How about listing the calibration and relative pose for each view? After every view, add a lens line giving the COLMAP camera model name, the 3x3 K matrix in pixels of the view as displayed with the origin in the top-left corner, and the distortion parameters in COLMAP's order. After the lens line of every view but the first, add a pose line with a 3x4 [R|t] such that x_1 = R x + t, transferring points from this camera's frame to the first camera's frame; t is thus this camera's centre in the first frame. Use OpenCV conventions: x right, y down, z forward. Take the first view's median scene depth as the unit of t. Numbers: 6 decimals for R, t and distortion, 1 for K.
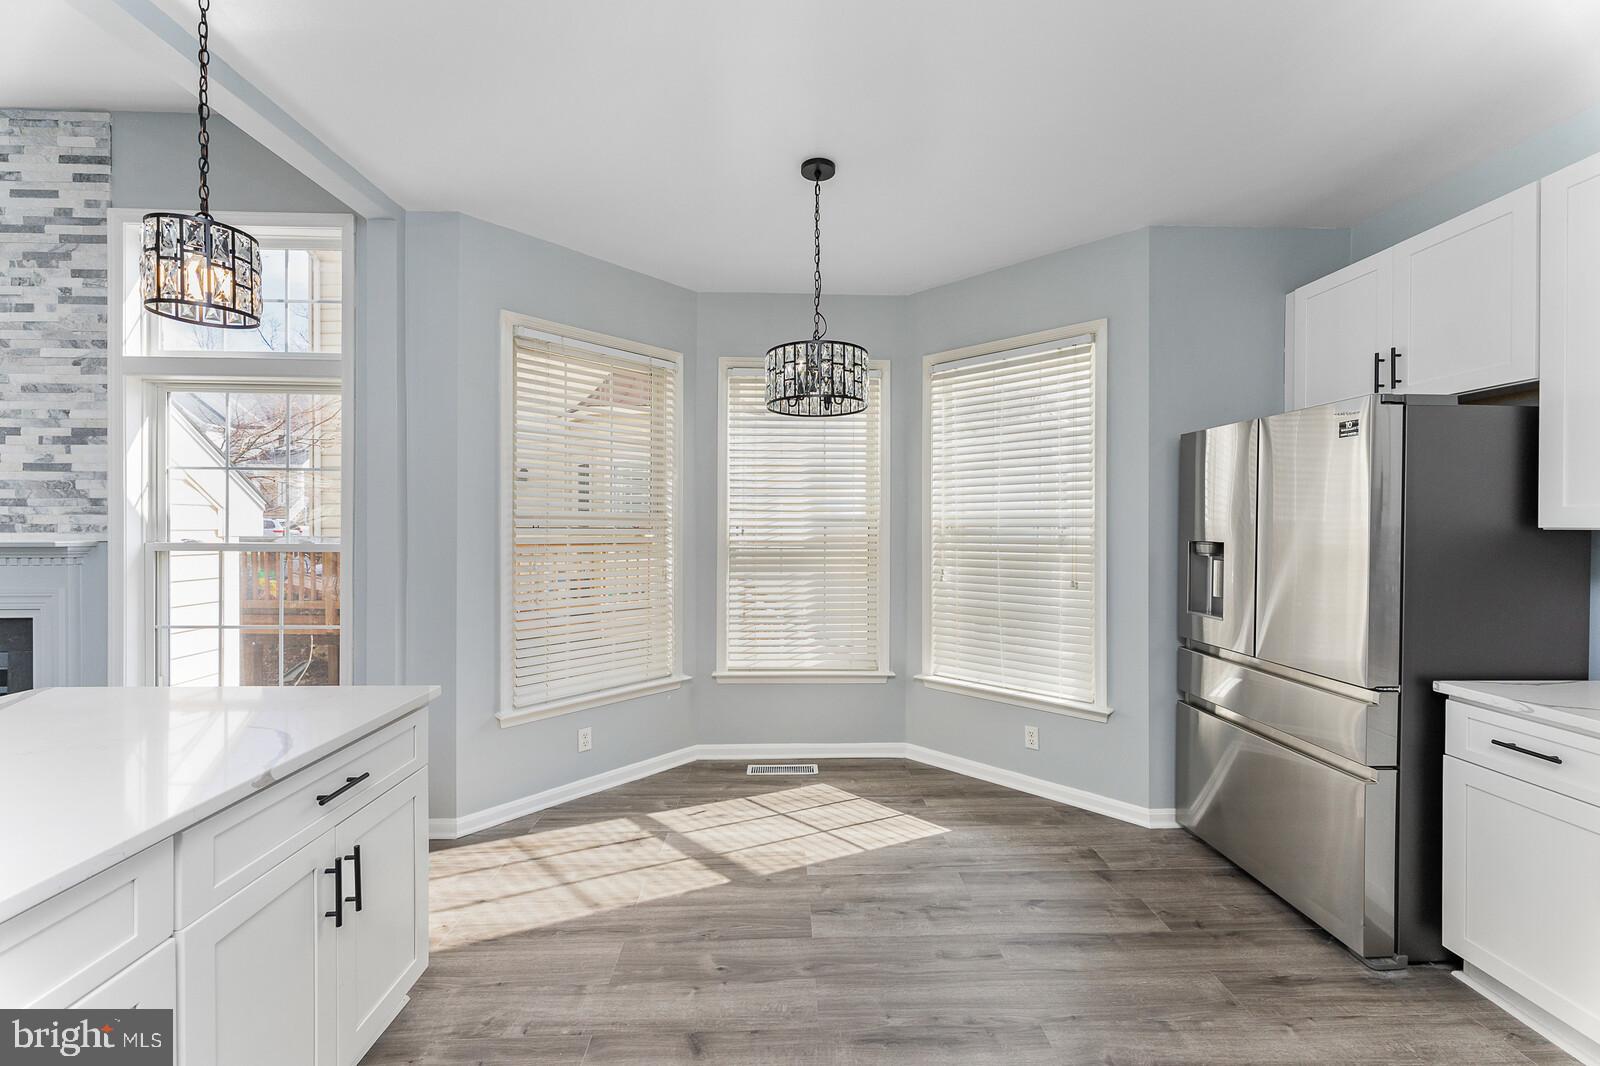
lens RADIAL K [[637.8, 0, 800.0], [0, 637.8, 533.0], [0, 0, 1]] dist [0.000236, -0.000062]
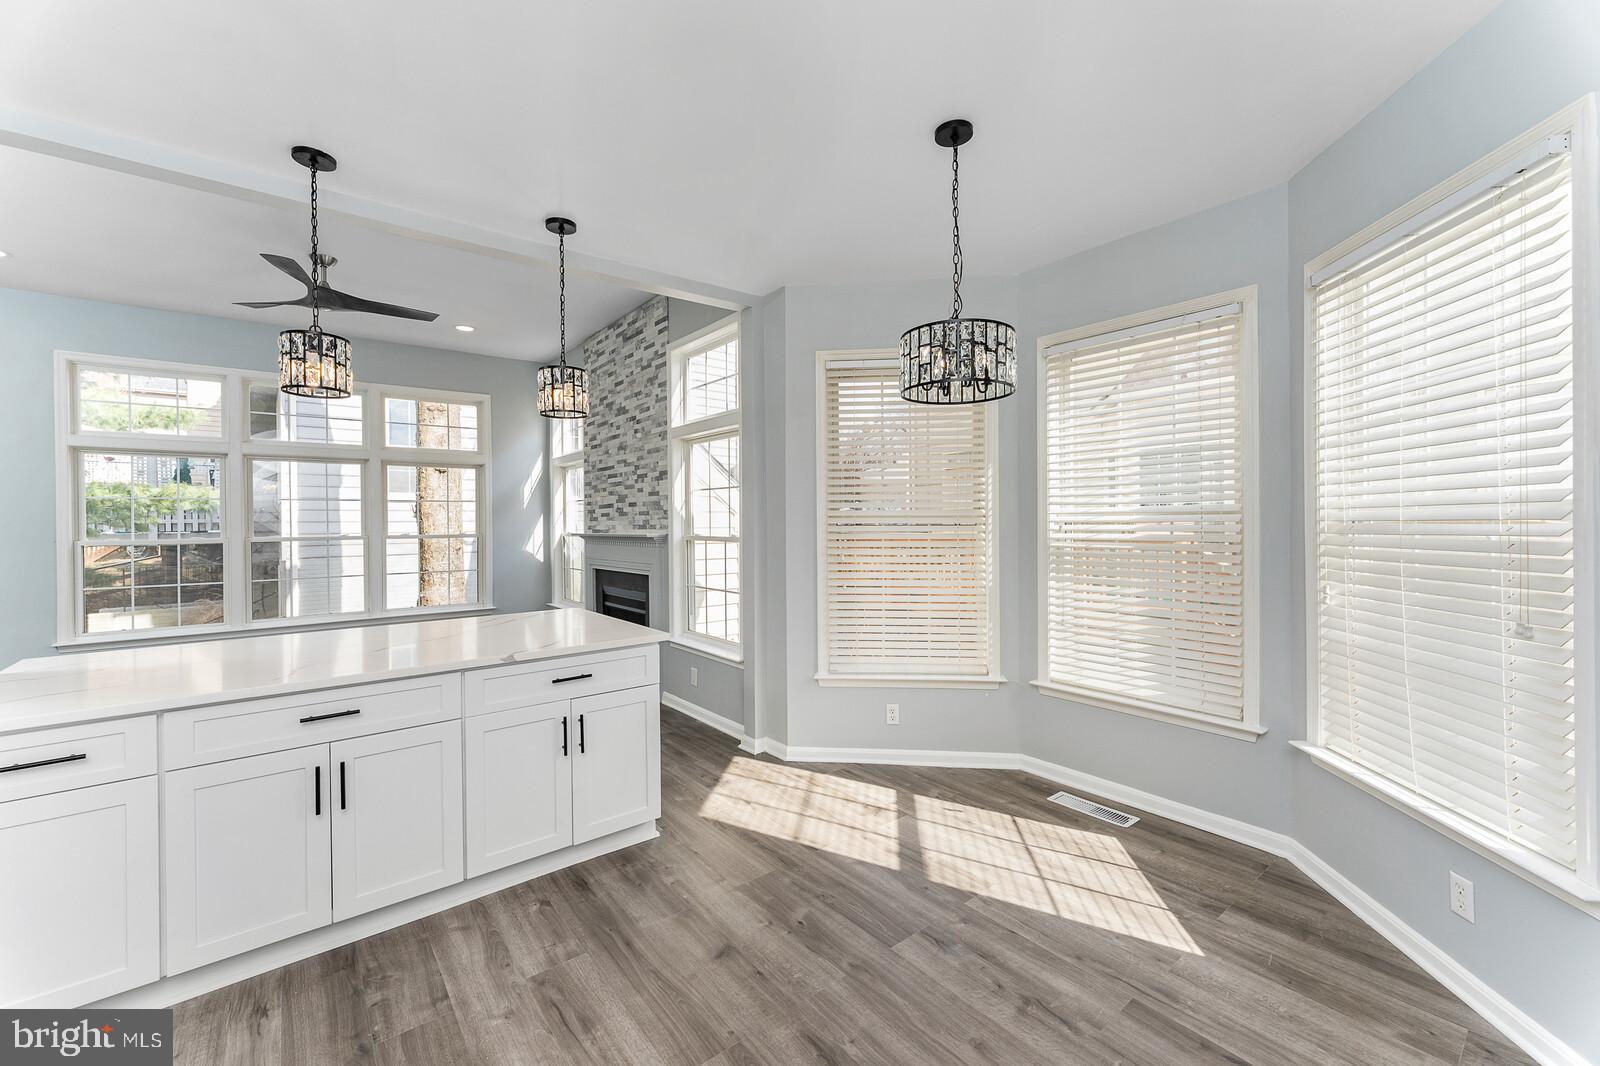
lens RADIAL K [[634.4, 0, 801.2], [0, 634.4, 529.1], [0, 0, 1]] dist [0.009691, -0.000008]
pose [[0.606566, 0.000916, -0.795032, 0.516890], [0.001236, 0.999997, 0.002095, -0.004435], [0.795032, -0.002253, 0.606563, 0.222290]]
